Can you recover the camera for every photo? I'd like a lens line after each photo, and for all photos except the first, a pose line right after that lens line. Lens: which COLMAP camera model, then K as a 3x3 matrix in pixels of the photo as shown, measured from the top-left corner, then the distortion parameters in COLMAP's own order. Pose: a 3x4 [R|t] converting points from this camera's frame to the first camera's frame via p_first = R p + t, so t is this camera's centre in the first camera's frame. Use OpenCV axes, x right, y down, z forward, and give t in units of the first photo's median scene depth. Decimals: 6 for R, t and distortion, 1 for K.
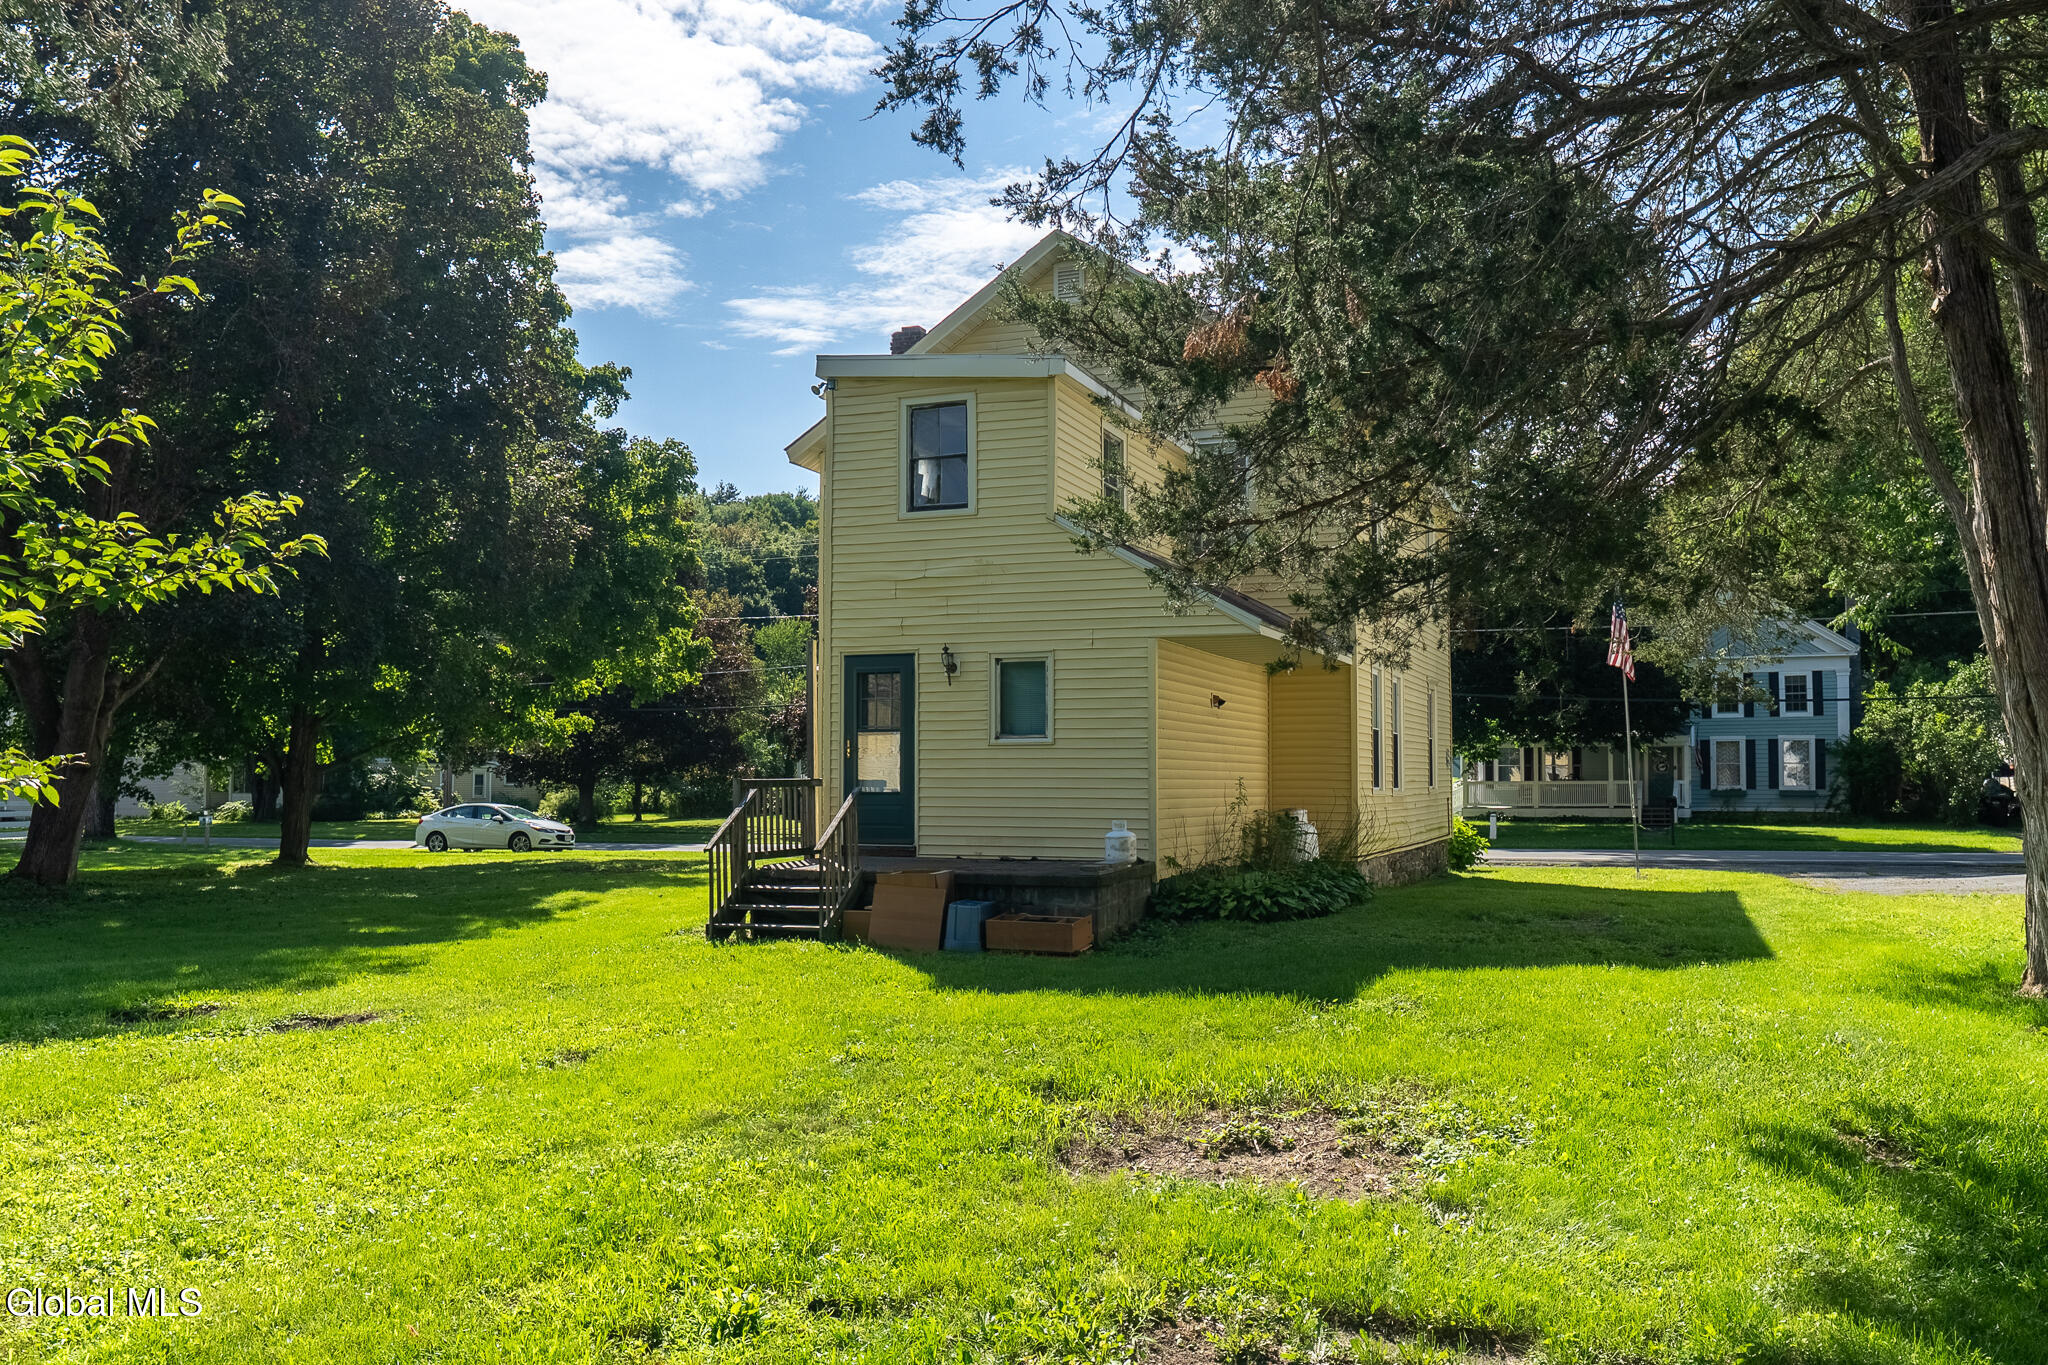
lens RADIAL K [[1604.0, 0, 1034.5], [0, 1604.0, 750.4], [0, 0, 1]] dist [0.013409, -0.001480]
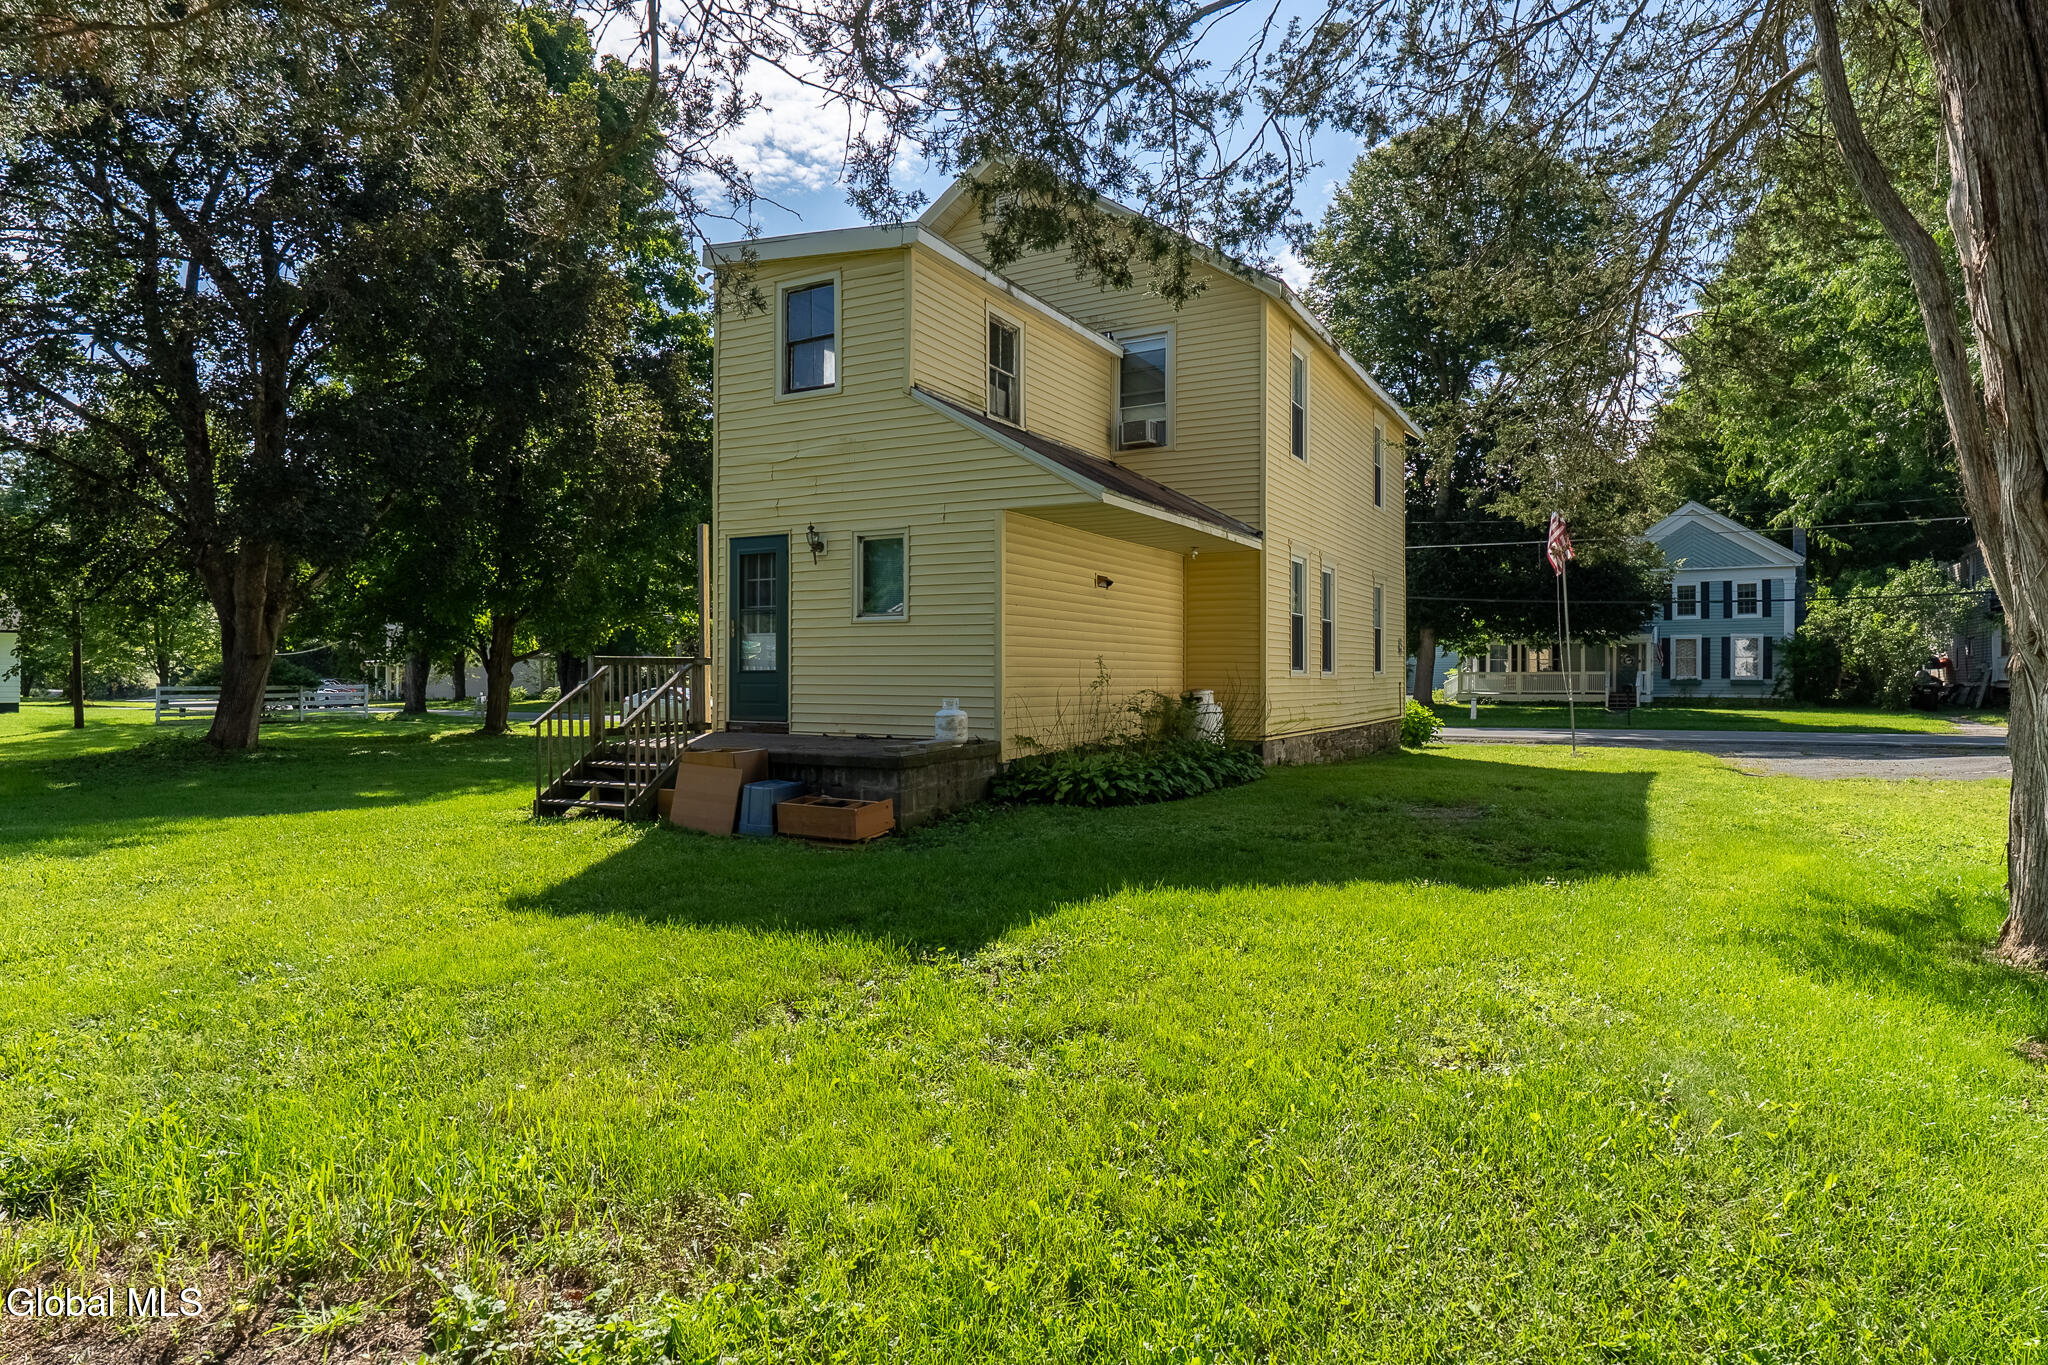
lens RADIAL K [[1147.3, 0, 1023.1], [0, 1147.3, 692.4], [0, 0, 1]] dist [-0.003836, 0.001393]
pose [[0.991863, 0.003722, -0.127256, 0.108482], [0.000661, 0.999409, 0.034382, 0.009776], [0.127308, -0.034186, 0.991274, 0.193259]]
